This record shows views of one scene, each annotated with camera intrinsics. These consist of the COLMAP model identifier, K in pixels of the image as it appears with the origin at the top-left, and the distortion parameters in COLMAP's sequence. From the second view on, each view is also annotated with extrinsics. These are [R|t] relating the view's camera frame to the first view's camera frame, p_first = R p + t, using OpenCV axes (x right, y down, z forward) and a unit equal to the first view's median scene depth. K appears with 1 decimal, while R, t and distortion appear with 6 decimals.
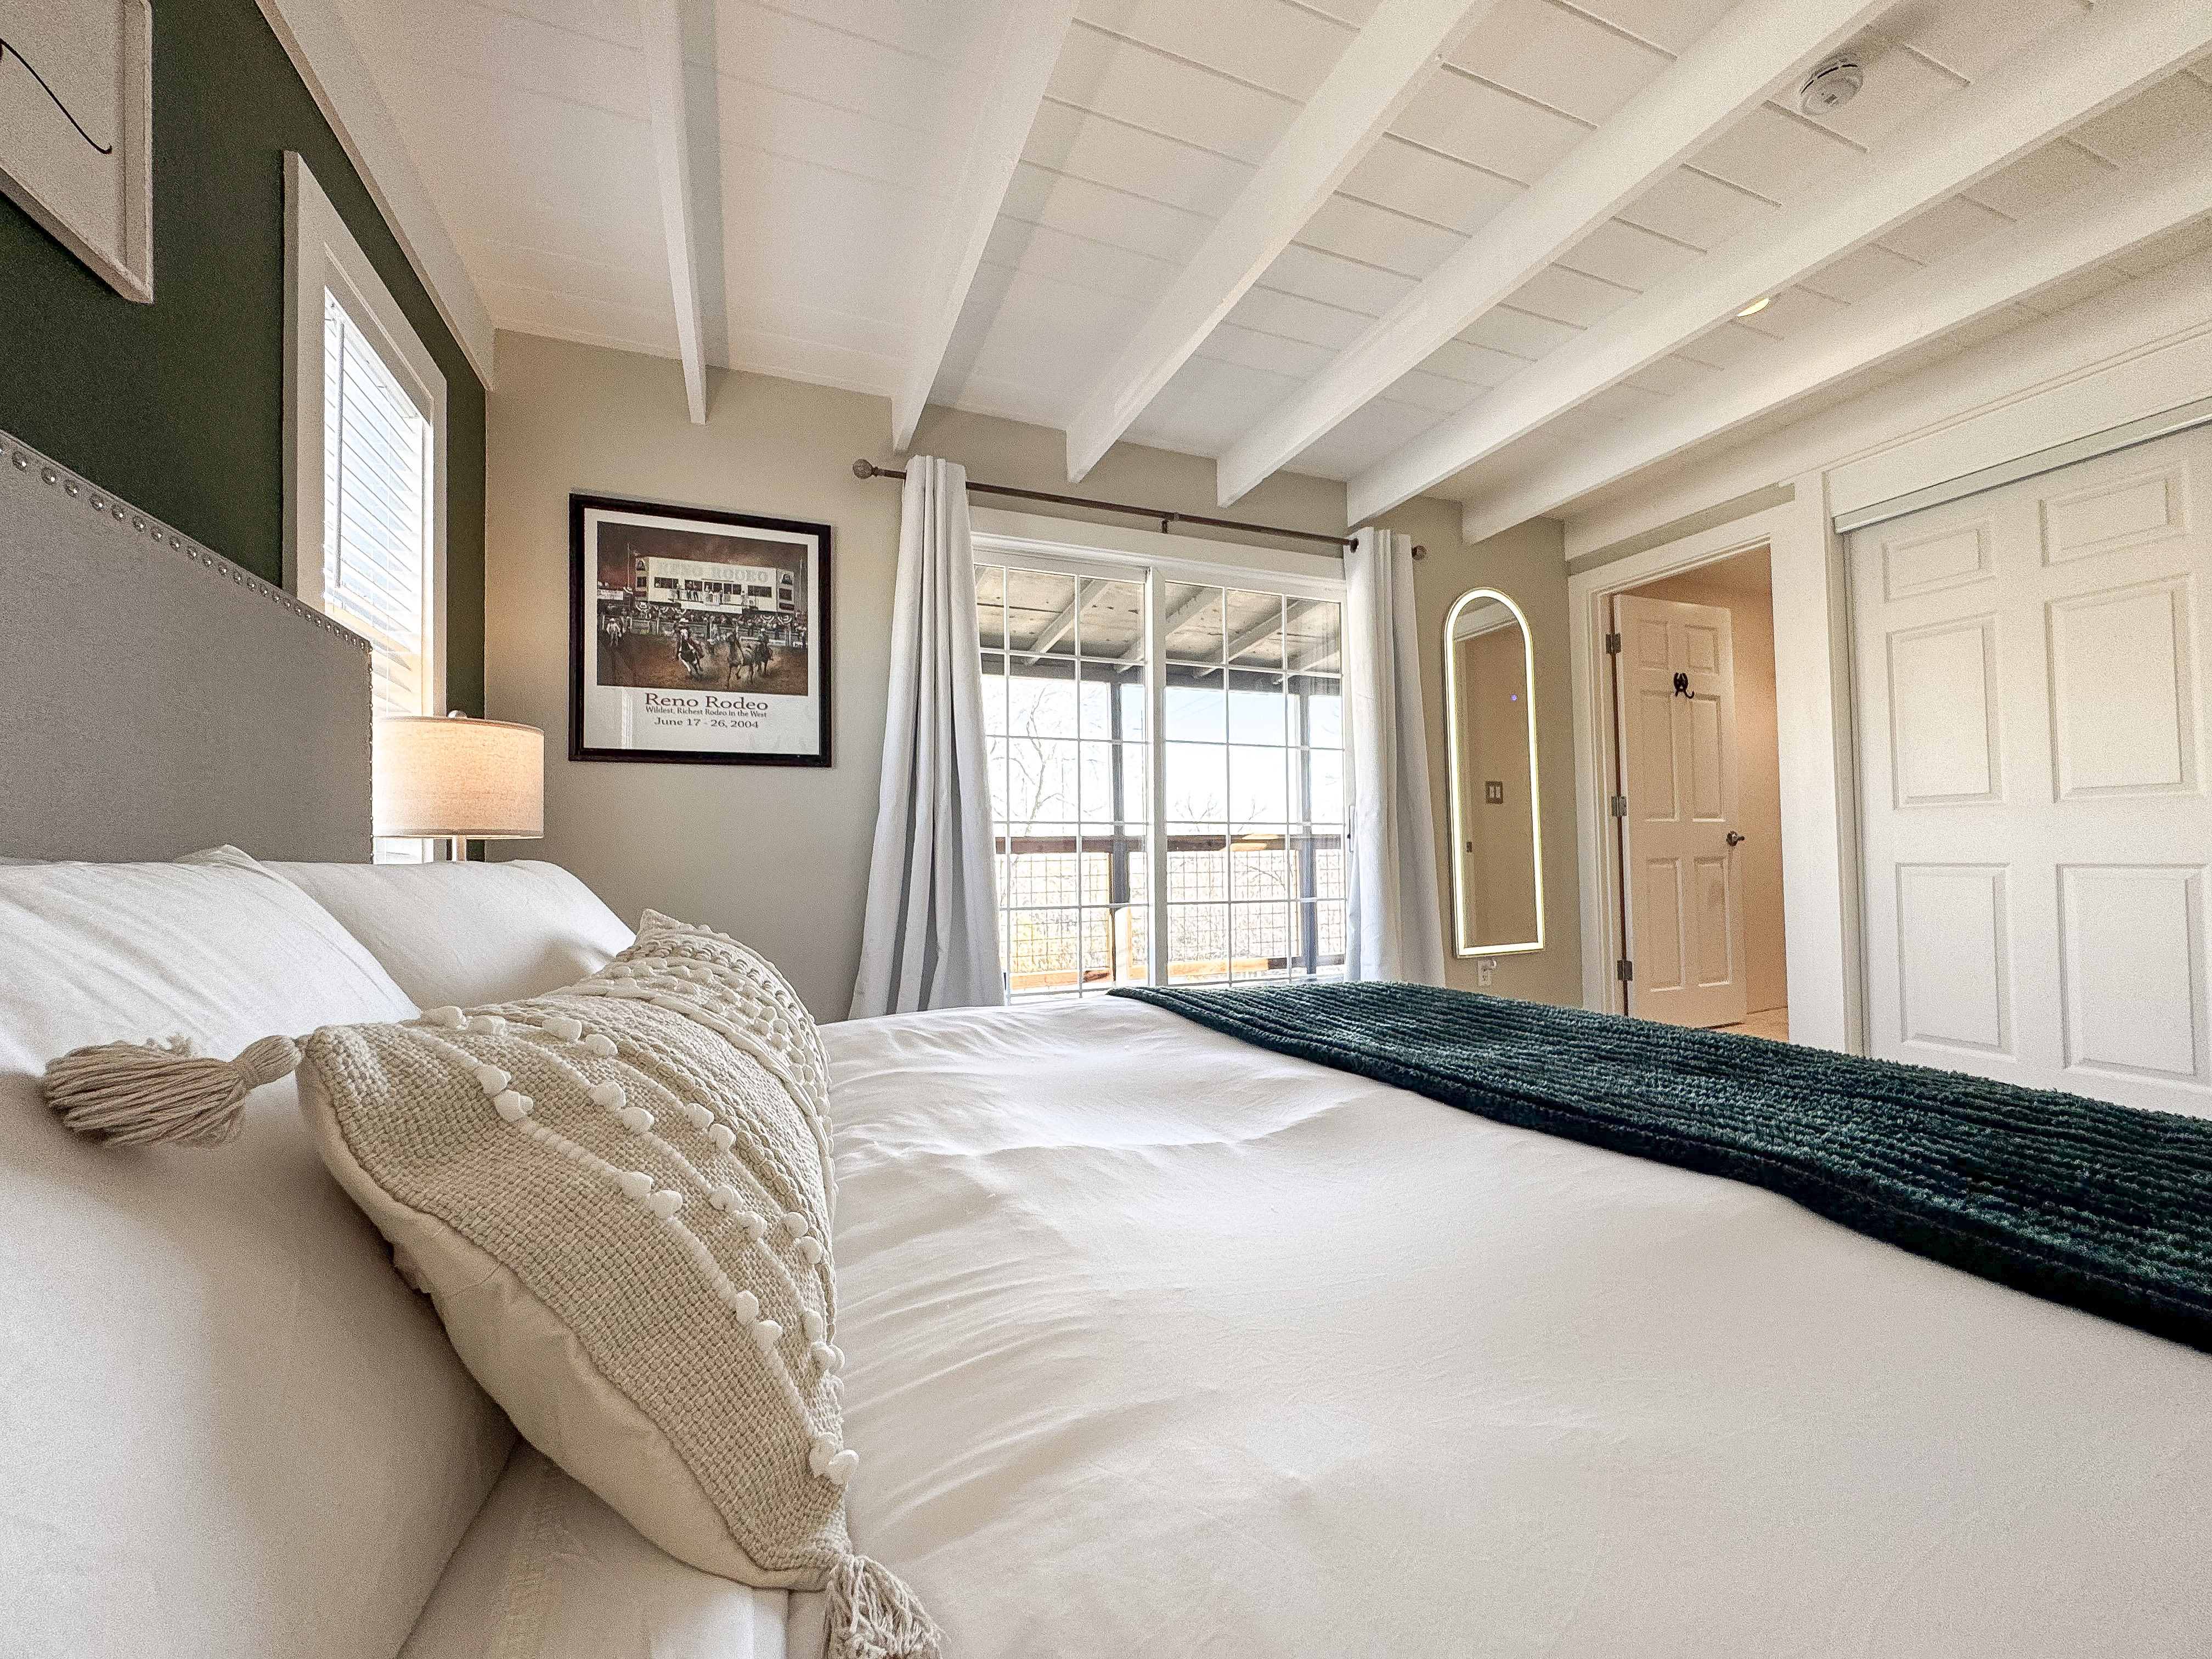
lens RADIAL K [[887.9, 0, 1107.2], [0, 887.9, 835.1], [0, 0, 1]] dist [0.004184, 0.000098]
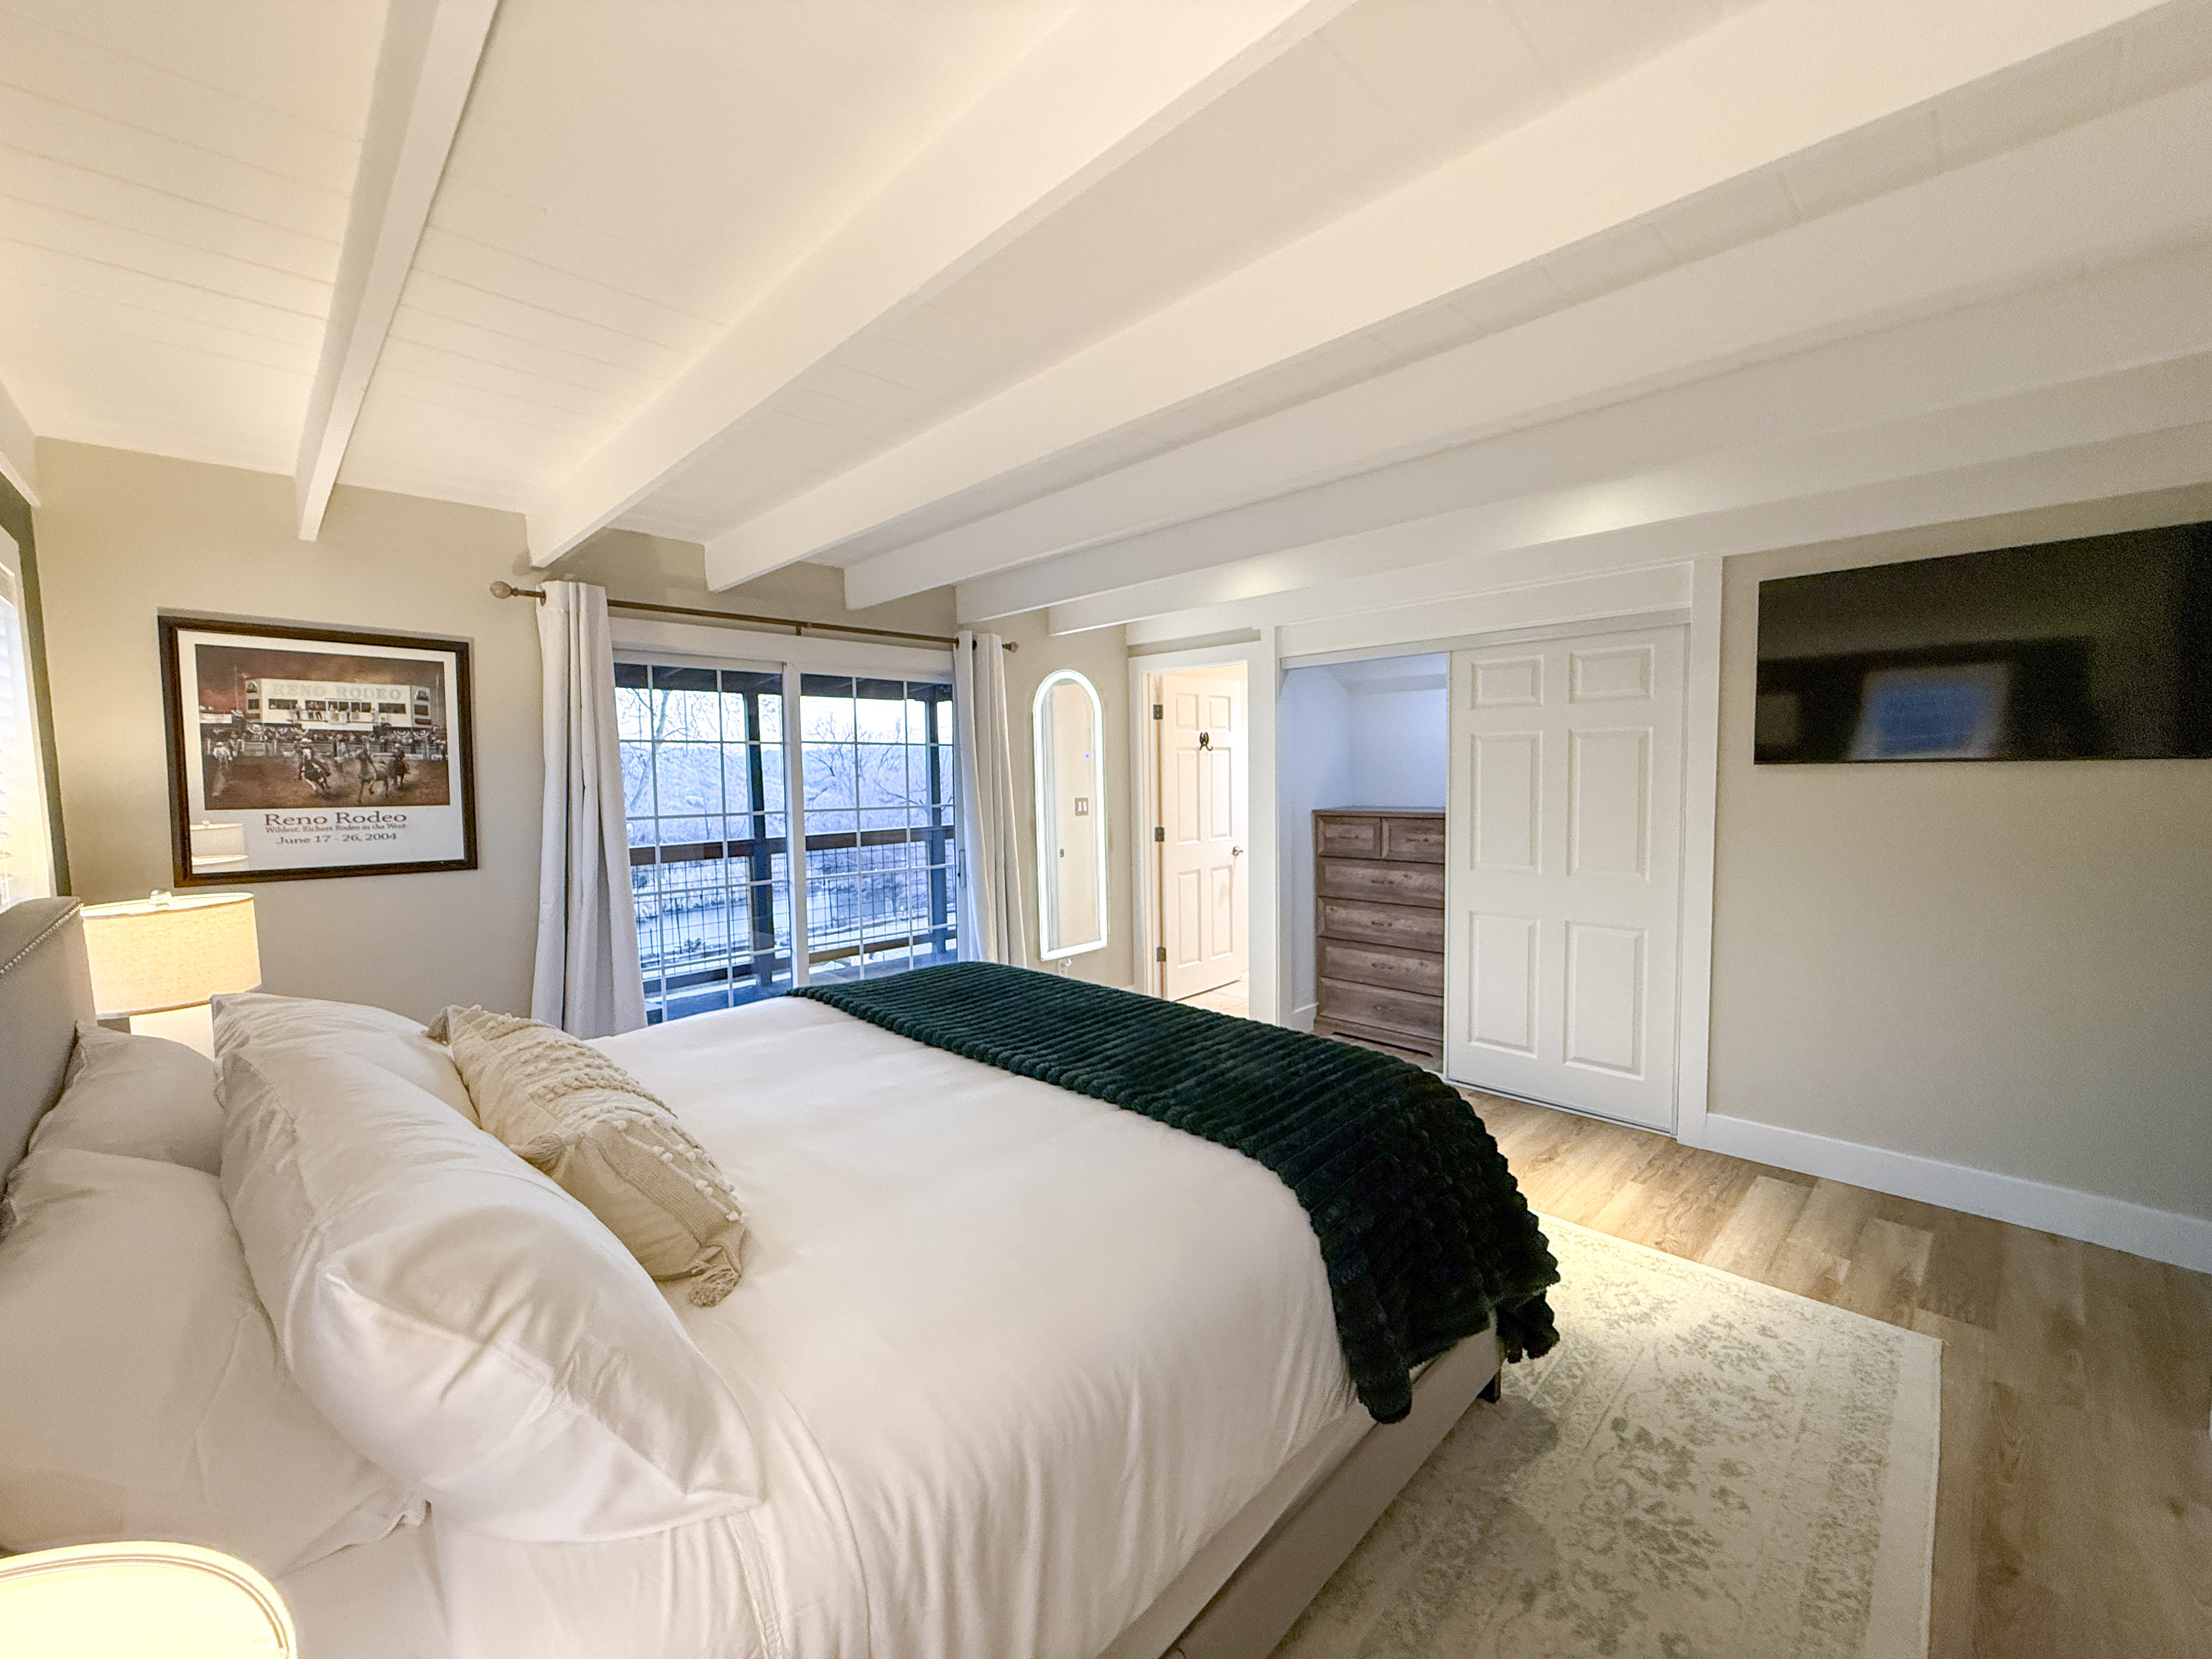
lens RADIAL K [[889.6, 0, 1103.1], [0, 889.6, 814.2], [0, 0, 1]] dist [-0.000188, -0.000184]
pose [[0.924877, -0.015155, 0.379965, -0.015769], [-0.012329, 0.997485, 0.069797, -0.235180], [-0.380067, -0.069239, 0.922364, -0.298518]]
